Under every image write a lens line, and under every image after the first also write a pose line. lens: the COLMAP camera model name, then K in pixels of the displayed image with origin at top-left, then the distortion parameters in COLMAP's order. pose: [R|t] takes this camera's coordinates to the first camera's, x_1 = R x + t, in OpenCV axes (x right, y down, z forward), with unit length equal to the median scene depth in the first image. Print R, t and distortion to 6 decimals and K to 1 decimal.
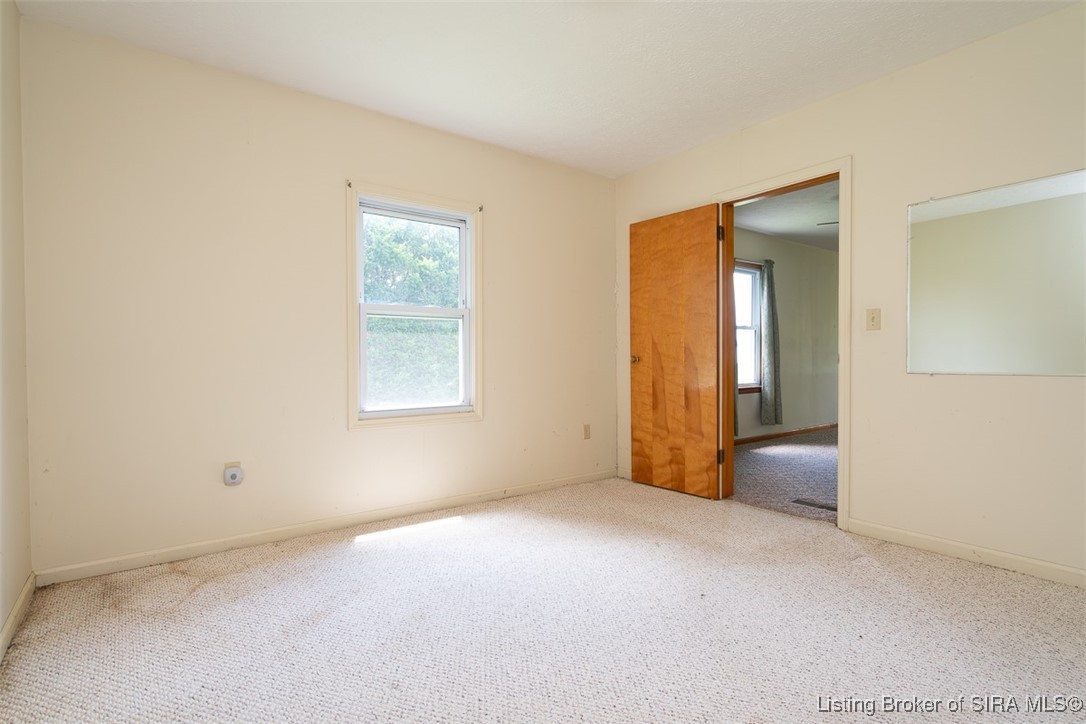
lens RADIAL K [[537.1, 0, 538.8], [0, 537.1, 363.1], [0, 0, 1]] dist [0.002773, 0.000239]
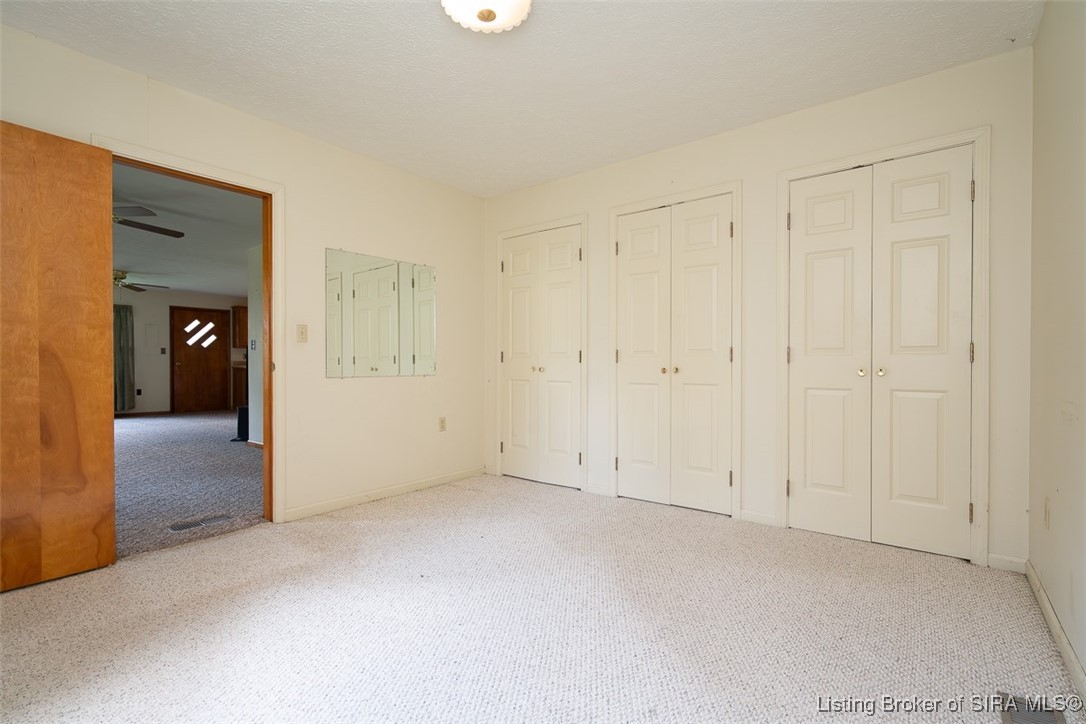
lens RADIAL K [[501.6, 0, 547.6], [0, 501.6, 362.5], [0, 0, 1]] dist [0.000699, 0.000877]
pose [[-0.276323, 0.010953, 0.961002, -0.525053], [0.011041, 0.999905, -0.008221, -0.001565], [-0.961001, 0.008338, -0.276418, 0.700348]]
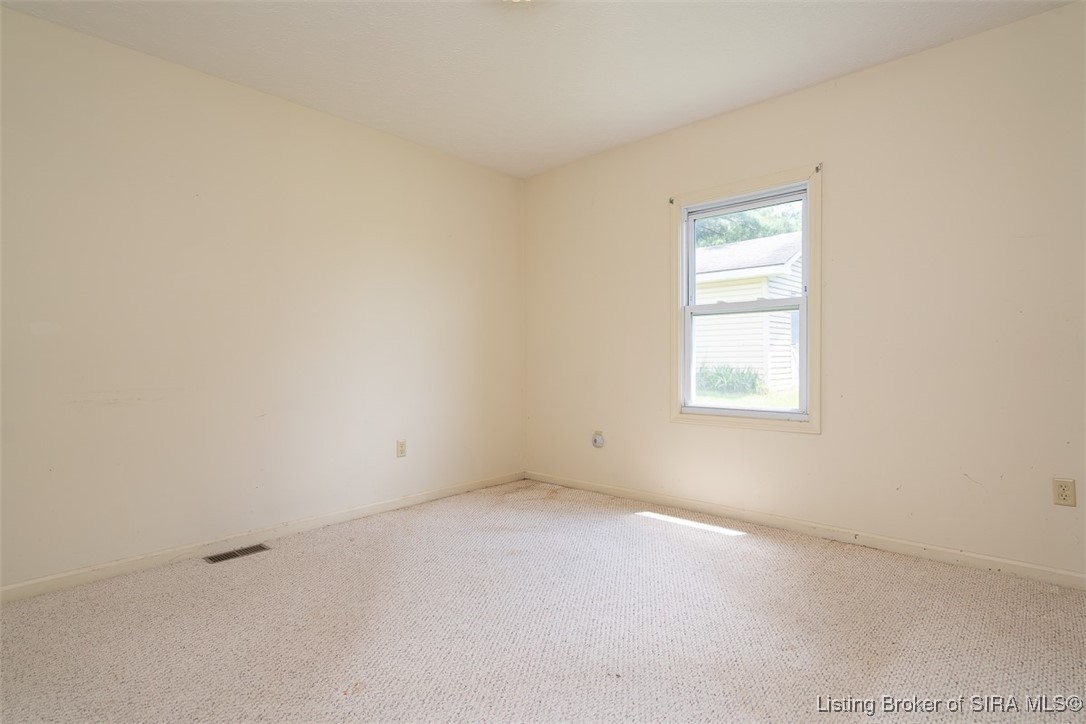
lens RADIAL K [[537.1, 0, 536.7], [0, 537.1, 364.3], [0, 0, 1]] dist [0.002773, 0.000239]
pose [[0.192431, 0.015159, -0.981193, 0.683067], [-0.003292, 0.999885, 0.014802, -0.008951], [0.981305, 0.000382, 0.192459, 0.502808]]
